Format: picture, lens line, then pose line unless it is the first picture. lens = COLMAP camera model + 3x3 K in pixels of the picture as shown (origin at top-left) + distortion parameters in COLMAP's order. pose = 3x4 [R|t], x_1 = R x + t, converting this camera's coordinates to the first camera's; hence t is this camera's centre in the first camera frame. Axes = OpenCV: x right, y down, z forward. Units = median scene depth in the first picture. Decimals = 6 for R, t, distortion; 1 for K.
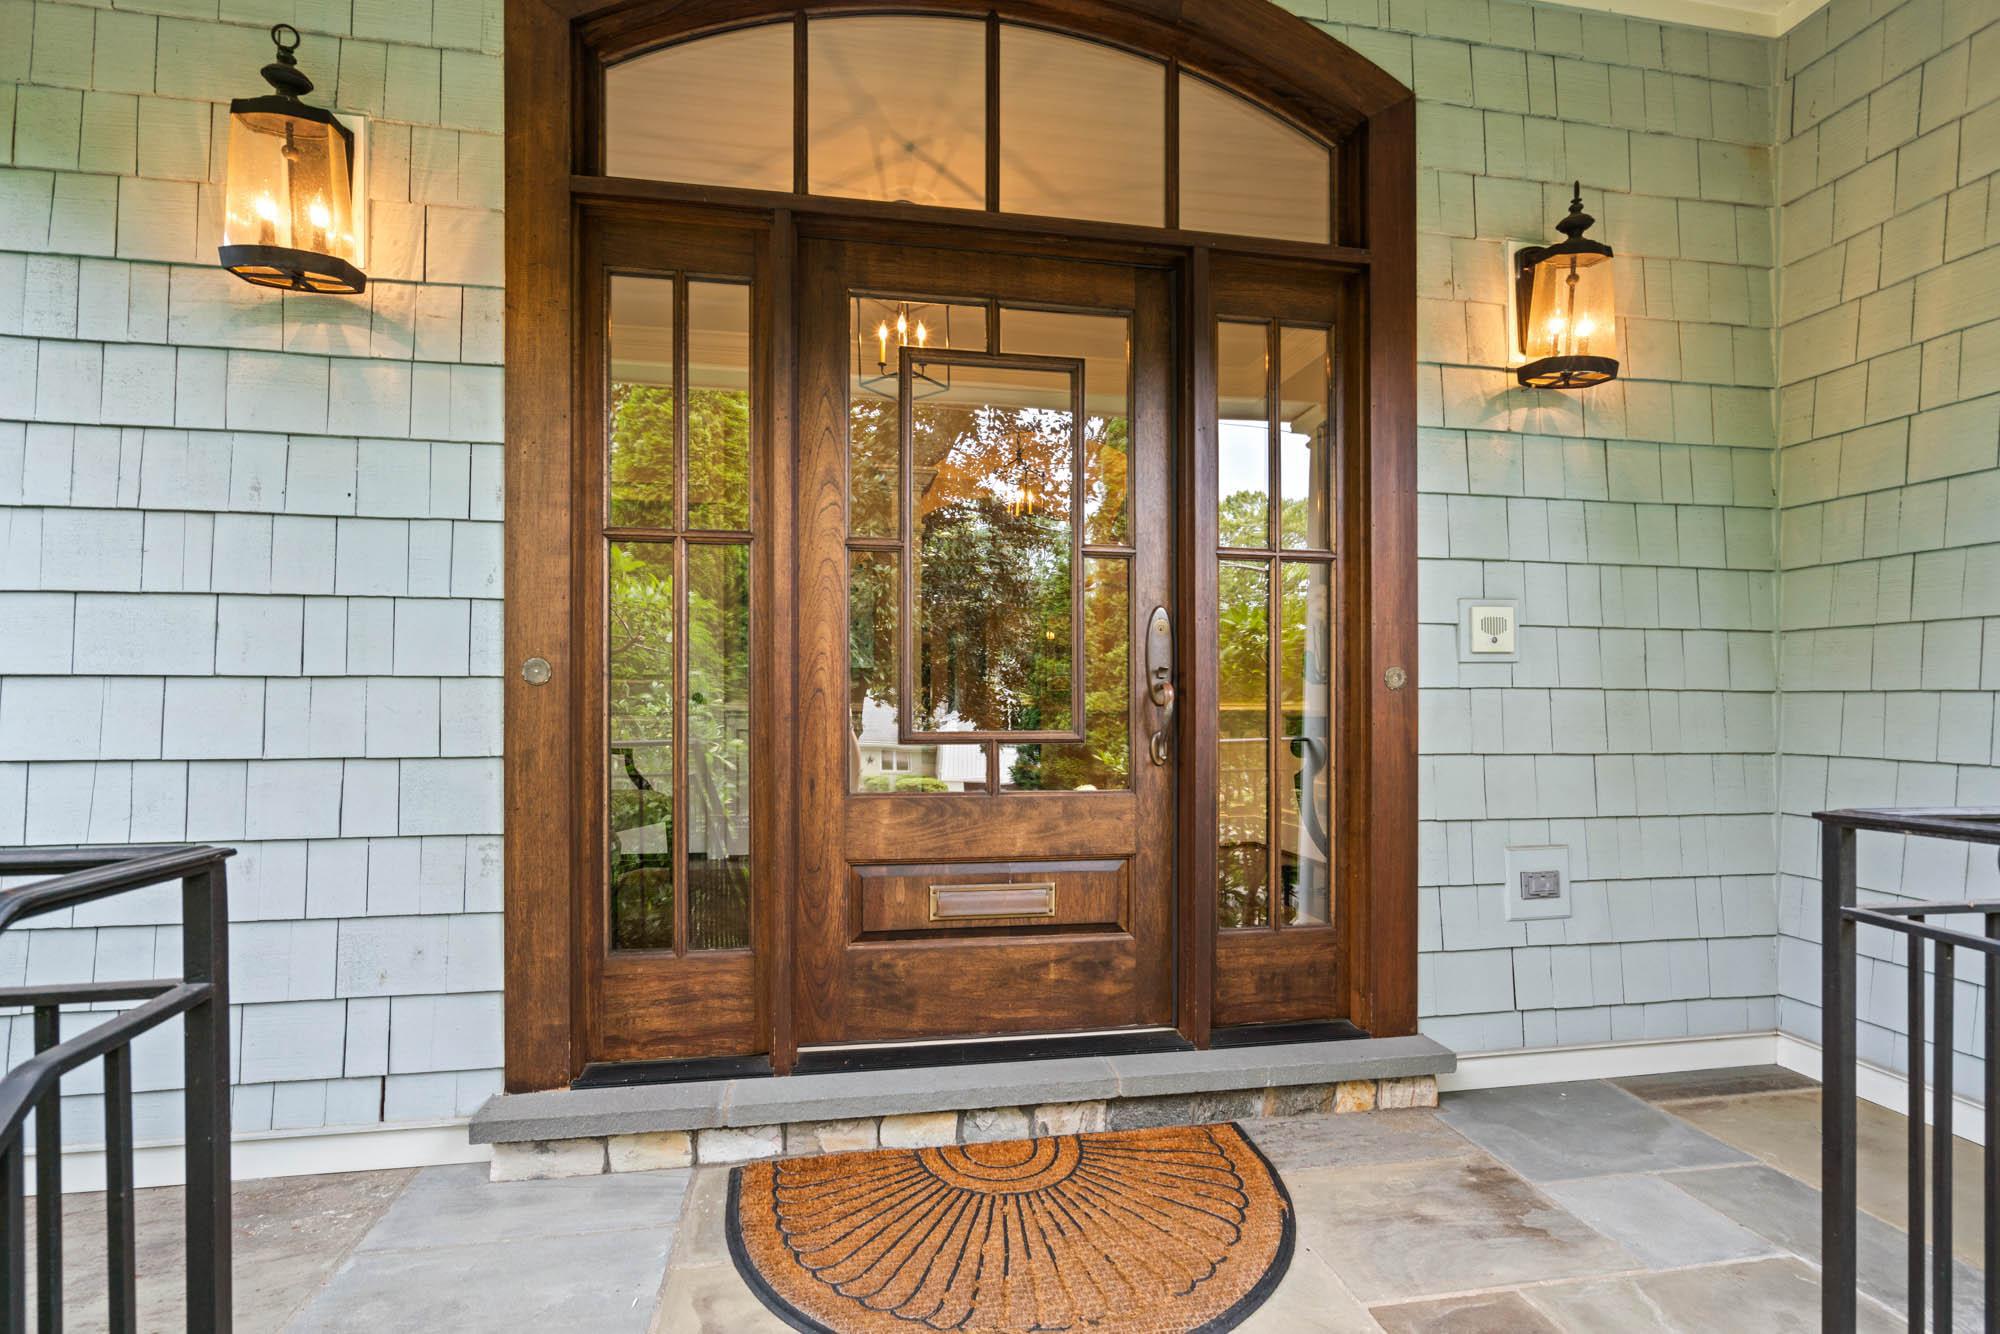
lens RADIAL K [[938.8, 0, 994.2], [0, 938.8, 698.4], [0, 0, 1]] dist [0.001516, 0.000176]
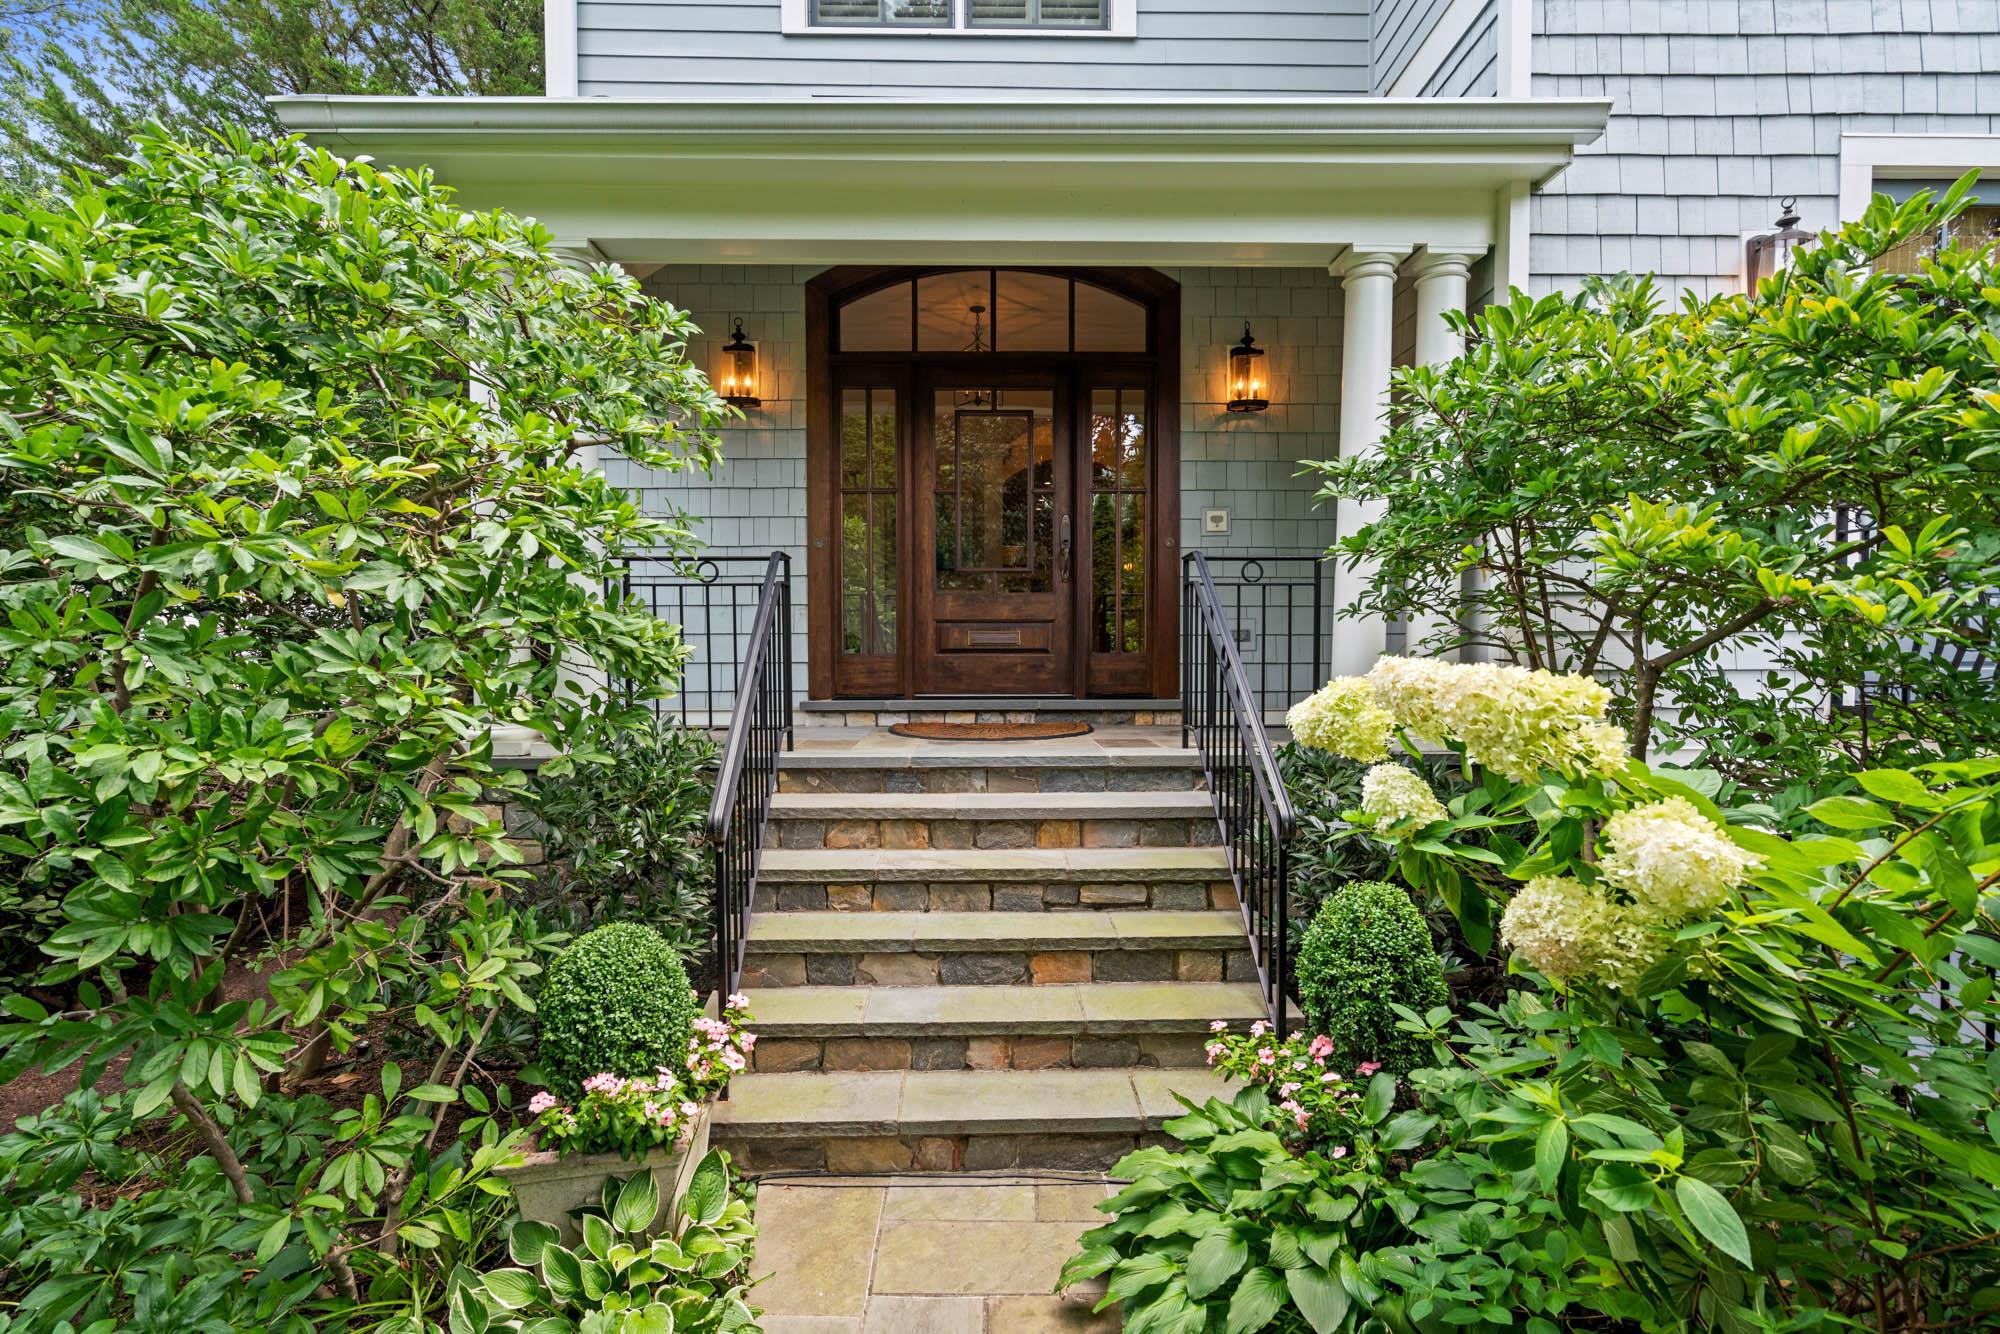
lens RADIAL K [[909.0, 0, 1000.0], [0, 909.0, 667.0], [0, 0, 1]] dist [0.000887, -0.000008]
pose [[0.987376, -0.001452, -0.158390, 0.388590], [0.004433, 0.999820, 0.018472, 0.249445], [0.158335, -0.018941, 0.987204, -1.323268]]
